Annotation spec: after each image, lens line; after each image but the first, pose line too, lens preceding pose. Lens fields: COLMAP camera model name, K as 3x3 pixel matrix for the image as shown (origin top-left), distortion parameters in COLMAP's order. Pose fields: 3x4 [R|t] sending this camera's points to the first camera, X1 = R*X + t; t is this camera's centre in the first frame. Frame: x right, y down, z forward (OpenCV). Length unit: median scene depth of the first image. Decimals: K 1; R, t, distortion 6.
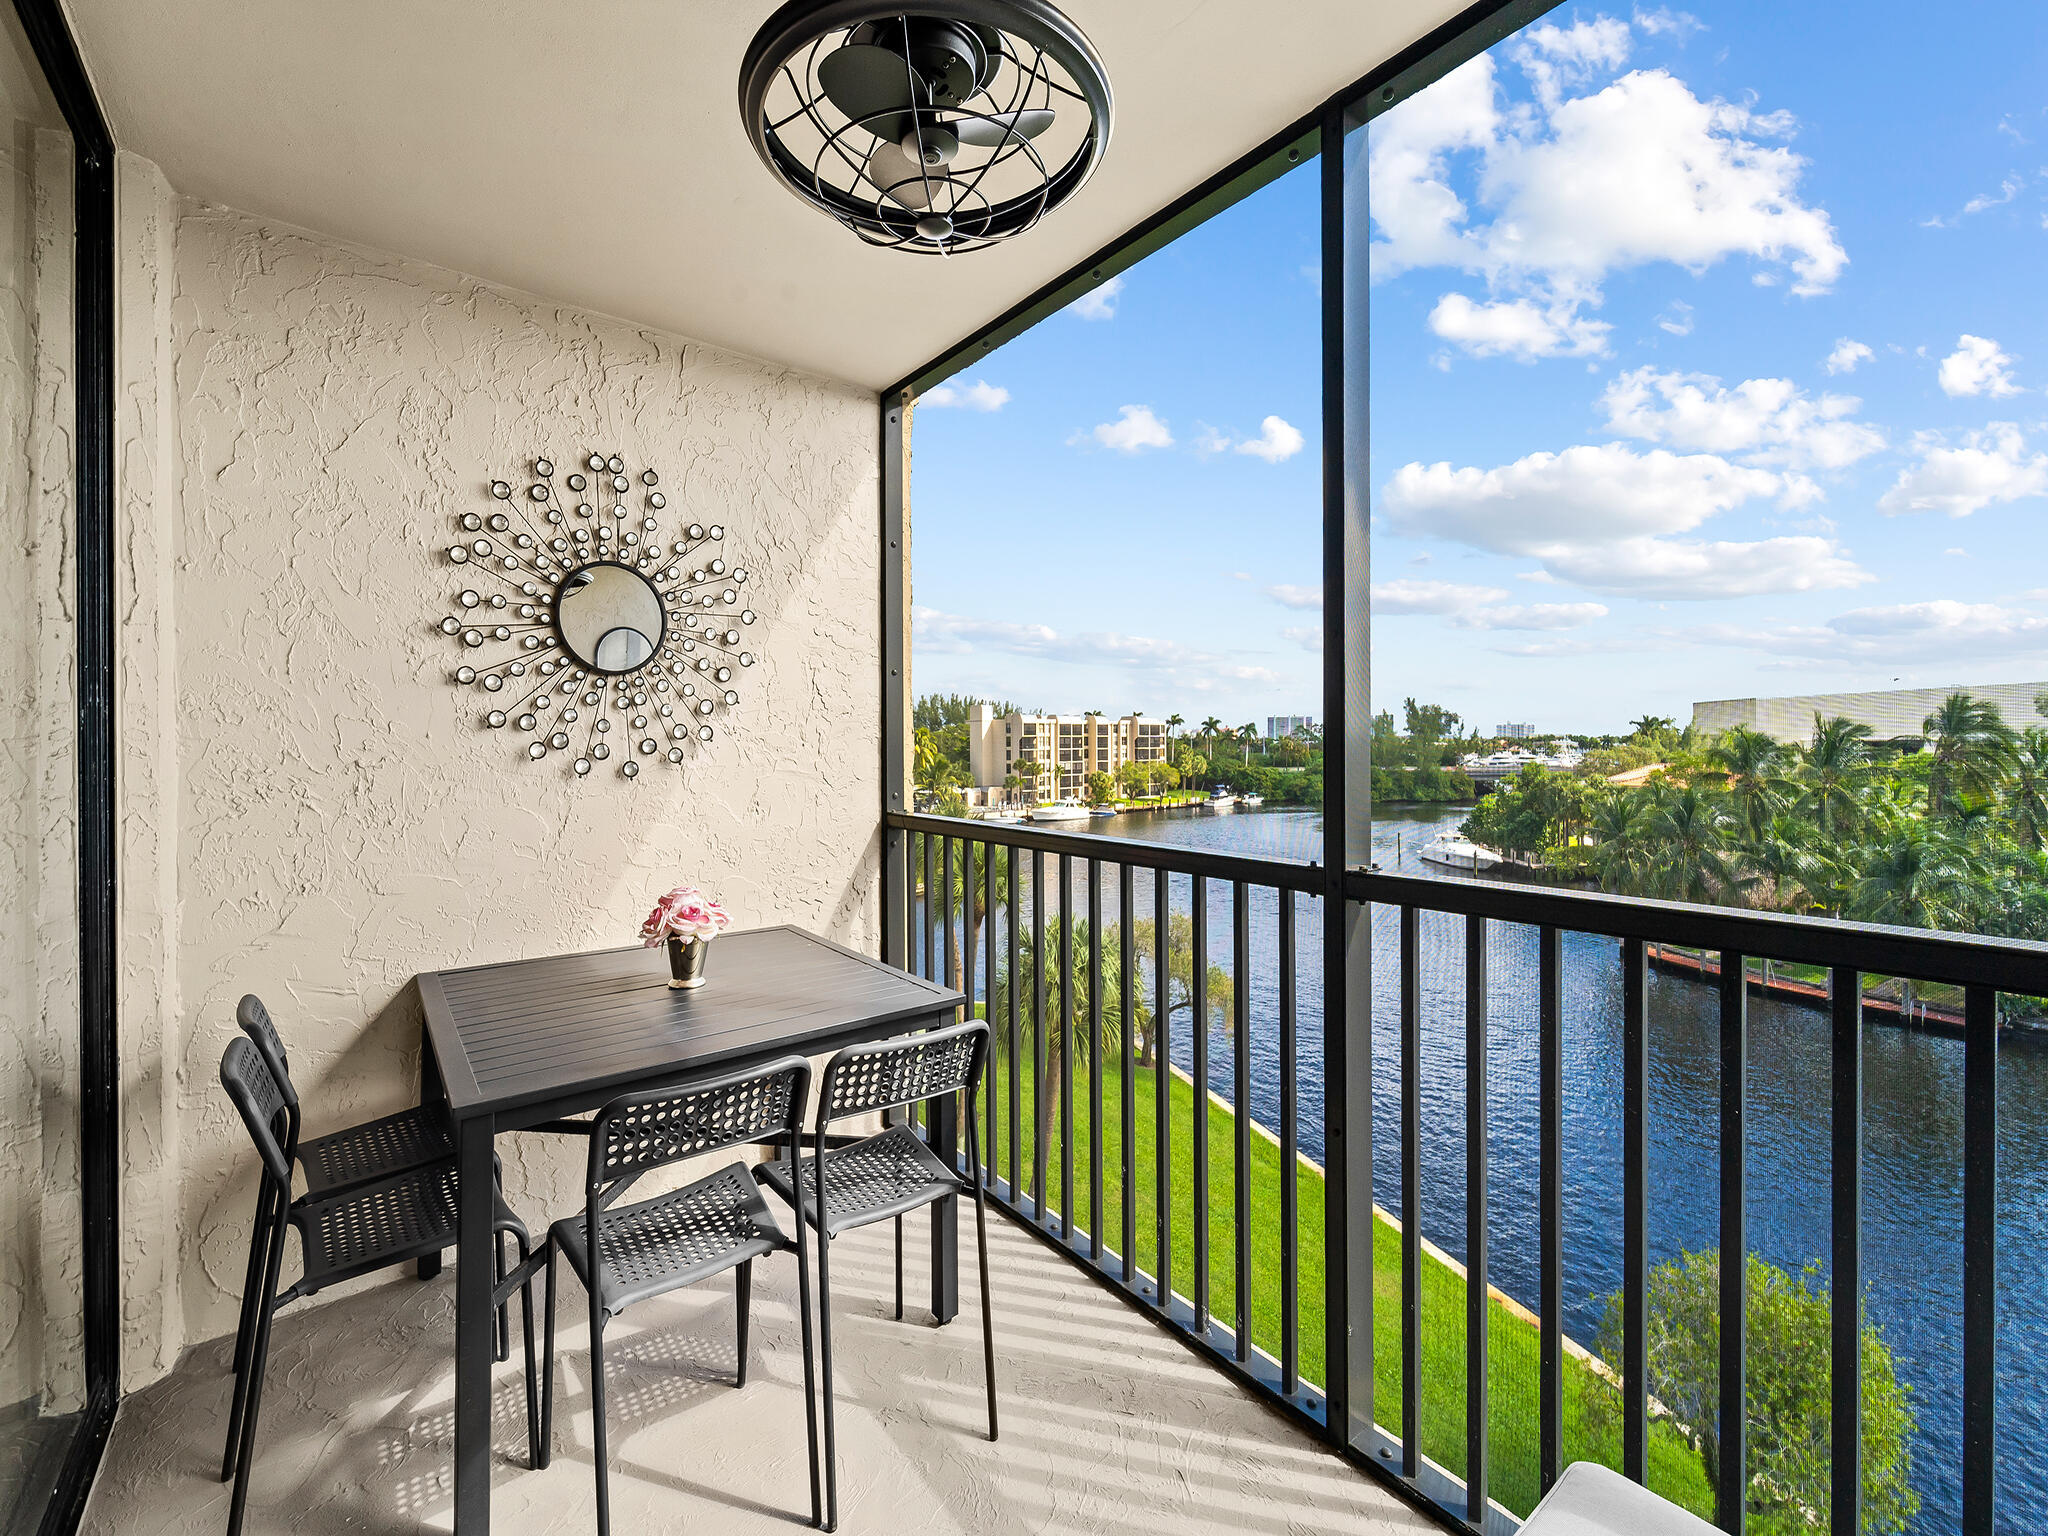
lens RADIAL K [[833.4, 0, 1019.8], [0, 833.4, 749.6], [0, 0, 1]] dist [0.000251, -0.000071]
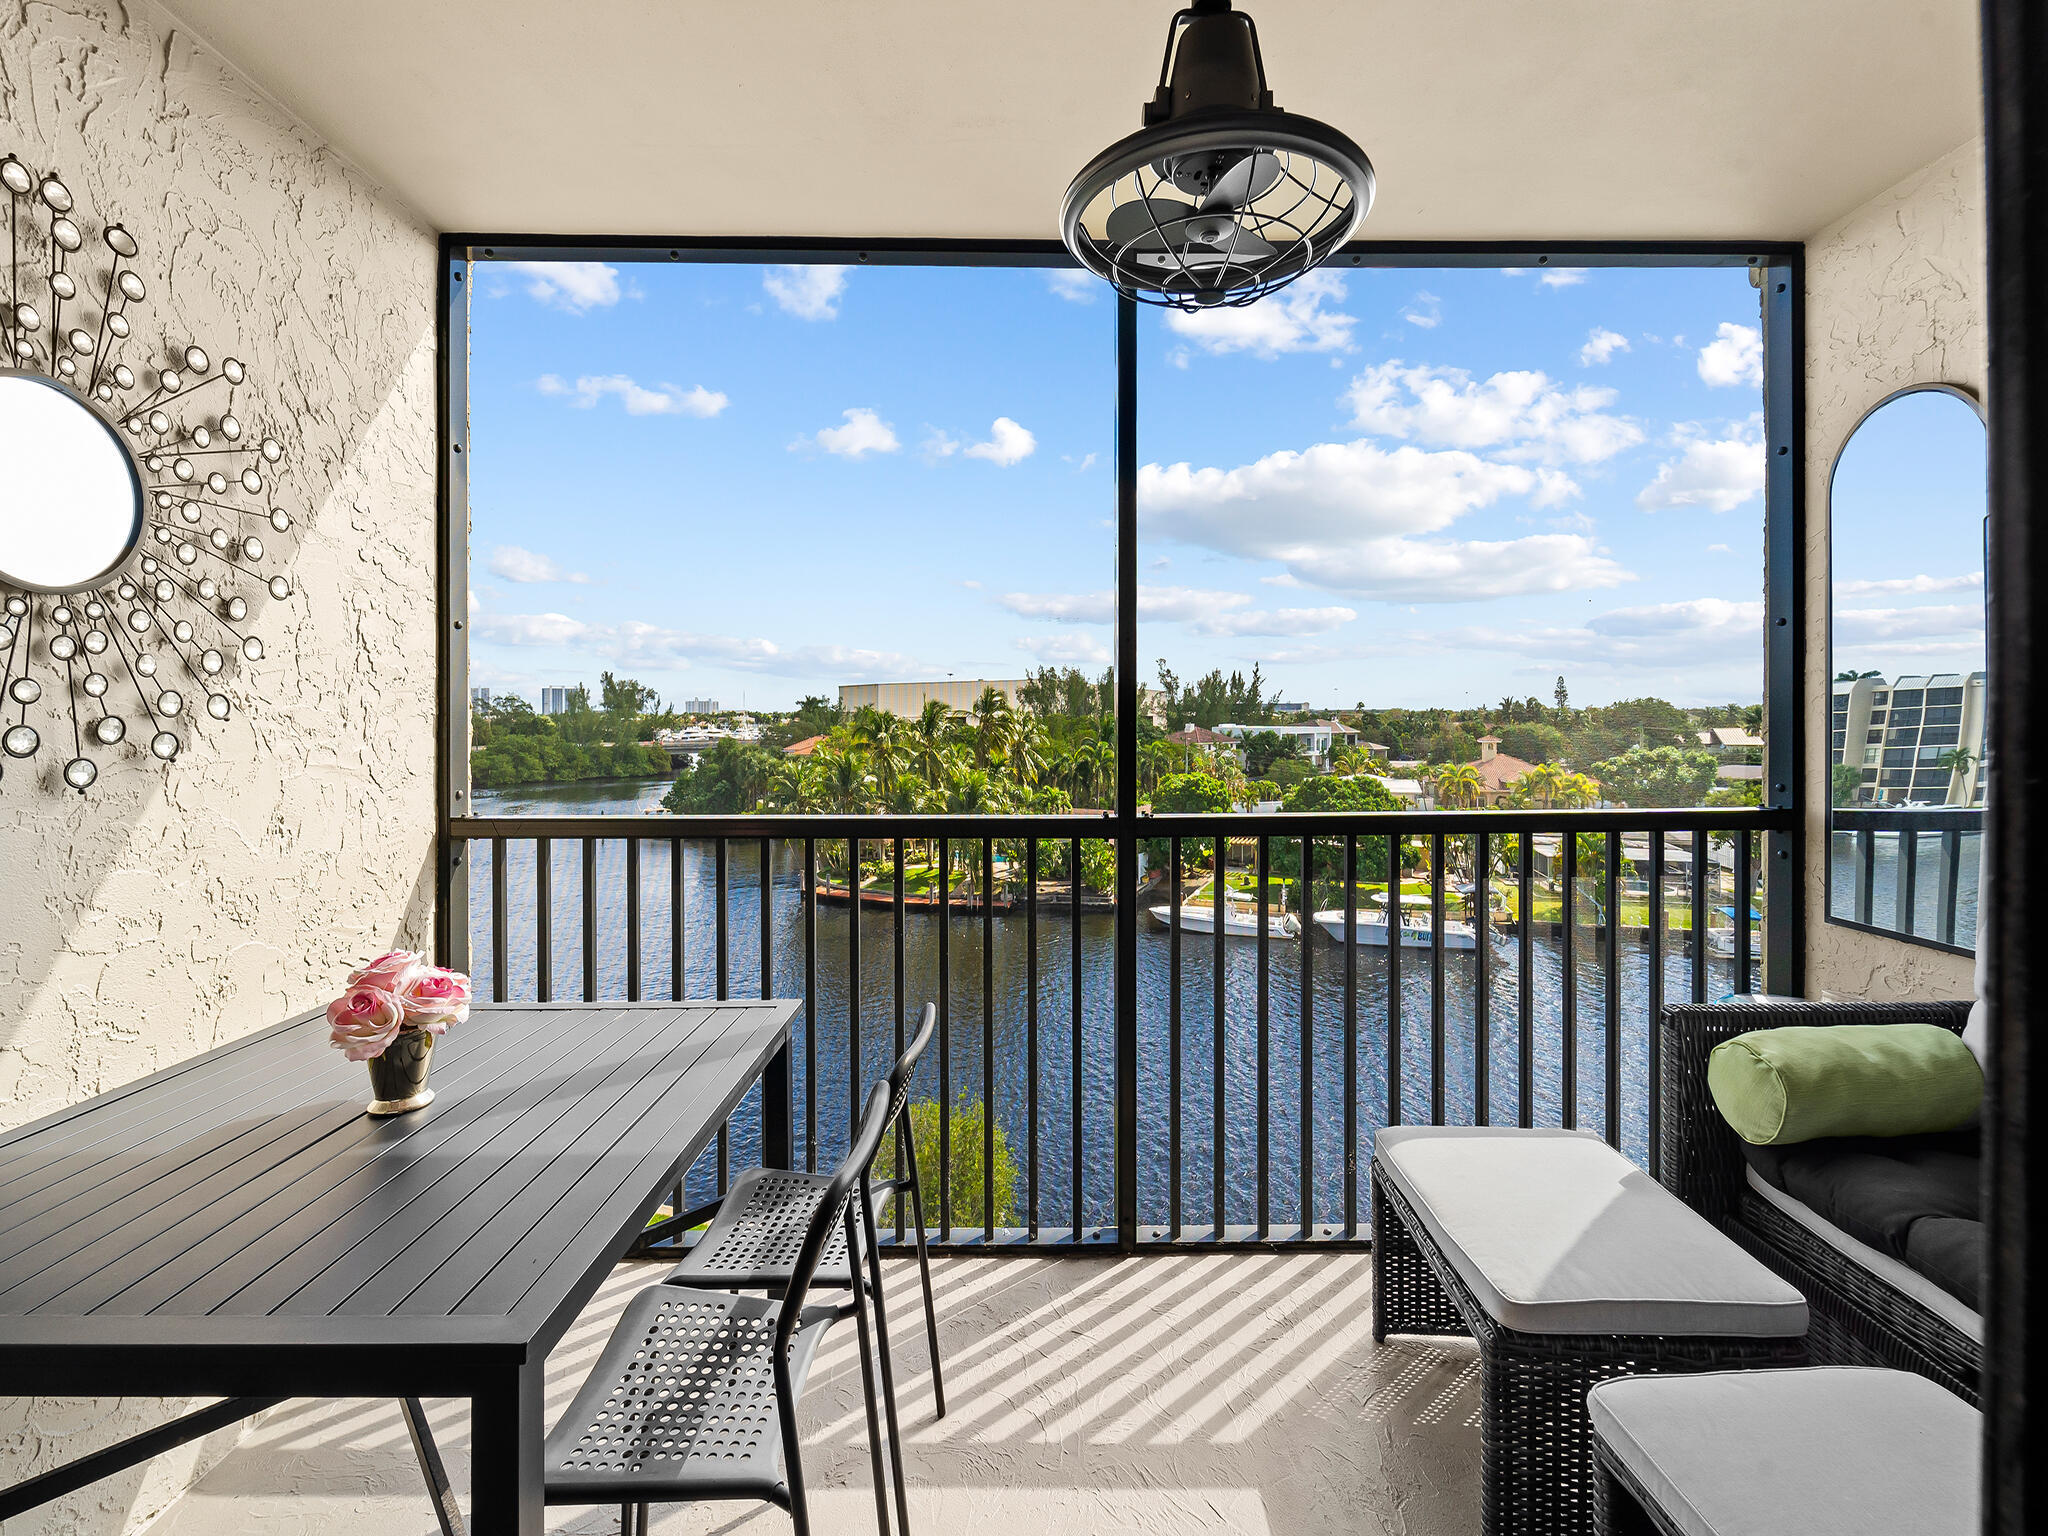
lens RADIAL K [[844.1, 0, 1029.9], [0, 844.1, 722.5], [0, 0, 1]] dist [-0.001492, -0.000764]
pose [[0.621399, -0.004617, 0.783481, -0.460549], [0.007396, 0.999973, 0.000026, -0.003995], [-0.783460, 0.005779, 0.621416, 0.171049]]
